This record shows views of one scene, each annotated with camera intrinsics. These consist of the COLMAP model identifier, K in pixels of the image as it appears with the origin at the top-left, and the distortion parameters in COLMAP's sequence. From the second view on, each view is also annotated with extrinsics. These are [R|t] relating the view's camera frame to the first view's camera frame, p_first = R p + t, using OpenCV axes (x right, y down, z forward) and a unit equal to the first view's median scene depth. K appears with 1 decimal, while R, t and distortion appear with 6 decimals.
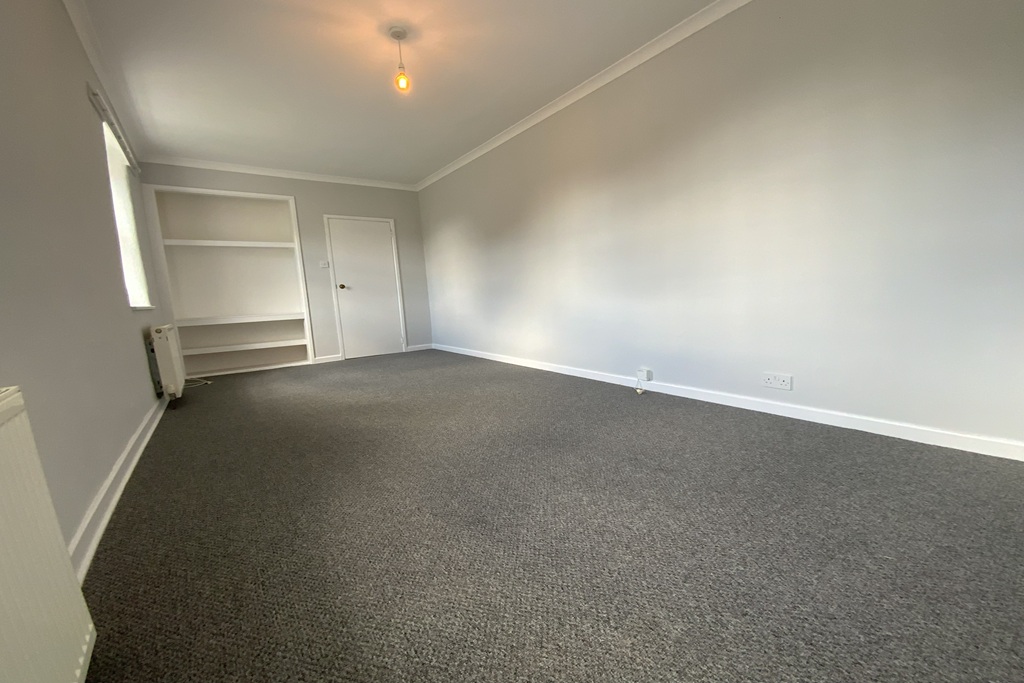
lens RADIAL K [[405.1, 0, 513.4], [0, 405.1, 344.4], [0, 0, 1]] dist [-0.000540, -0.000138]
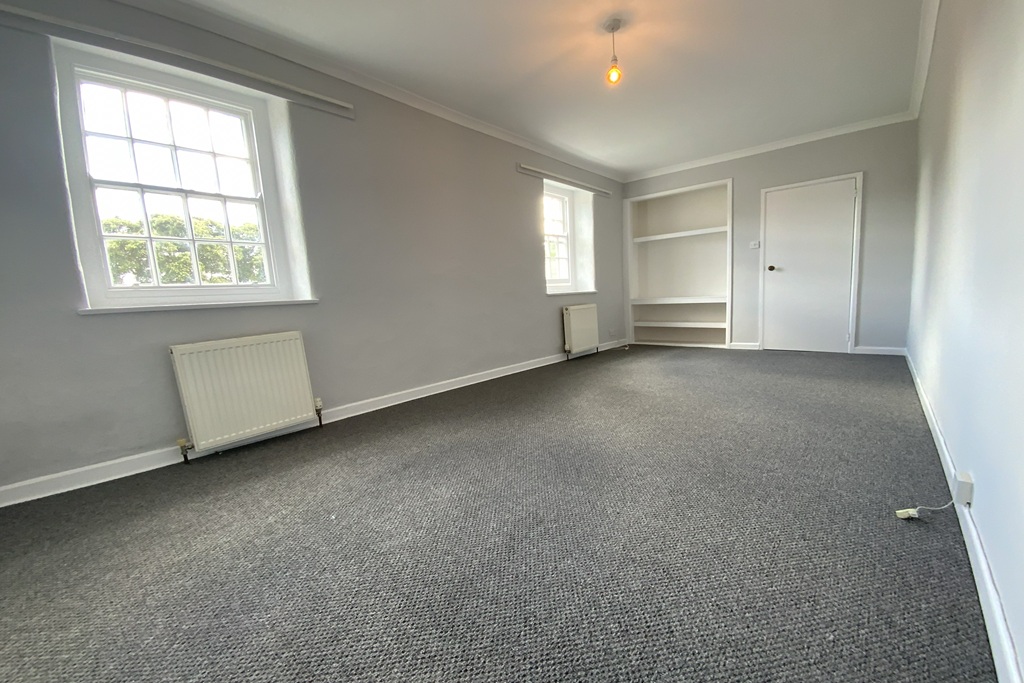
lens RADIAL K [[405.1, 0, 513.4], [0, 405.1, 344.4], [0, 0, 1]] dist [-0.000540, -0.000138]
pose [[0.267363, 0.149378, -0.951947, 0.308415], [-0.088930, 0.987520, 0.129983, -0.044969], [0.959484, 0.049904, 0.277310, 0.230538]]
